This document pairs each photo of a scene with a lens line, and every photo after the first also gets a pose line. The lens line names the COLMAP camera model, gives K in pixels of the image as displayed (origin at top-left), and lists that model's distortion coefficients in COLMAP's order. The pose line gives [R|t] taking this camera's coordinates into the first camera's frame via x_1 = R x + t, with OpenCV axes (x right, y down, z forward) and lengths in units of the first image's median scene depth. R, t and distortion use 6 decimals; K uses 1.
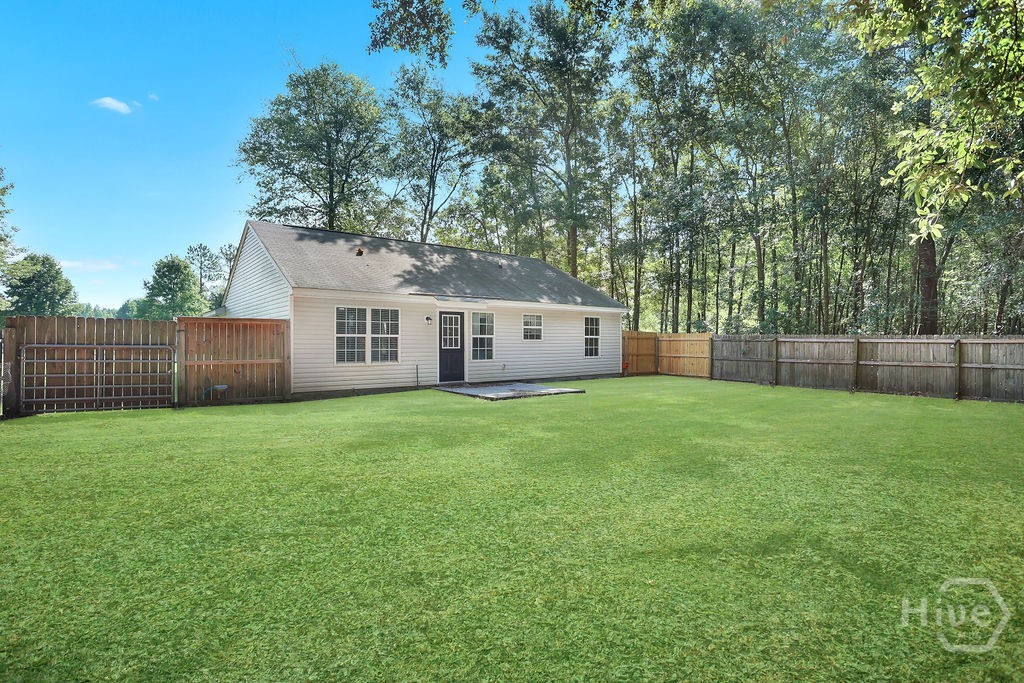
lens RADIAL K [[519.6, 0, 510.8], [0, 519.6, 343.3], [0, 0, 1]] dist [-0.054480, 0.017562]
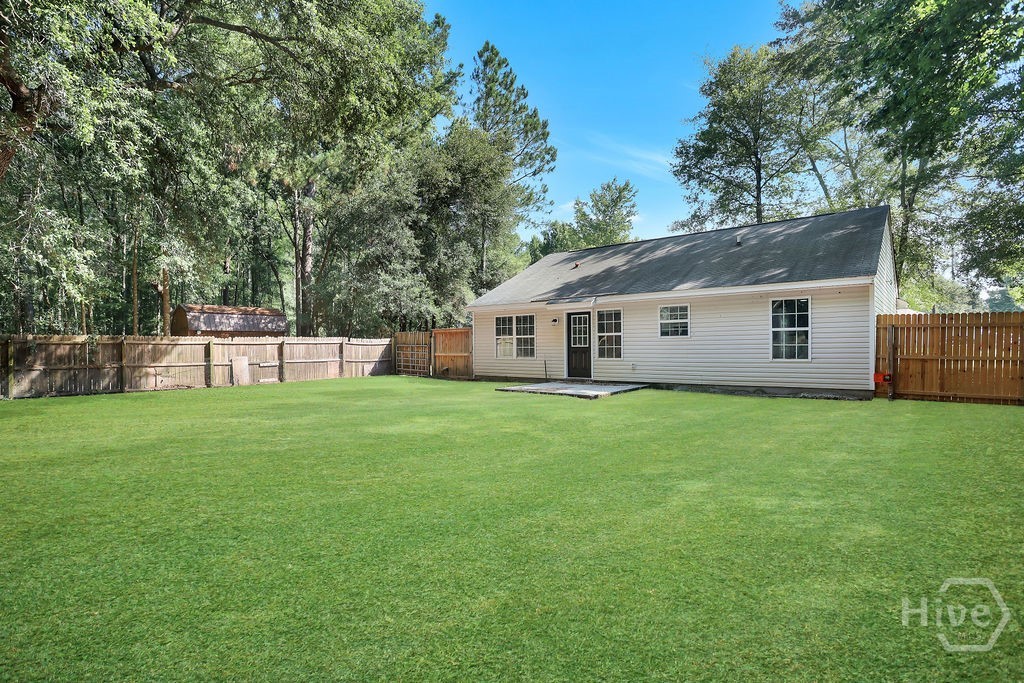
lens RADIAL K [[519.6, 0, 510.1], [0, 519.6, 345.0], [0, 0, 1]] dist [-0.054480, 0.017562]
pose [[0.171784, 0.004026, -0.985126, 0.900338], [0.014175, 0.999878, 0.006558, -0.002332], [0.985033, -0.015091, 0.171706, 0.670753]]
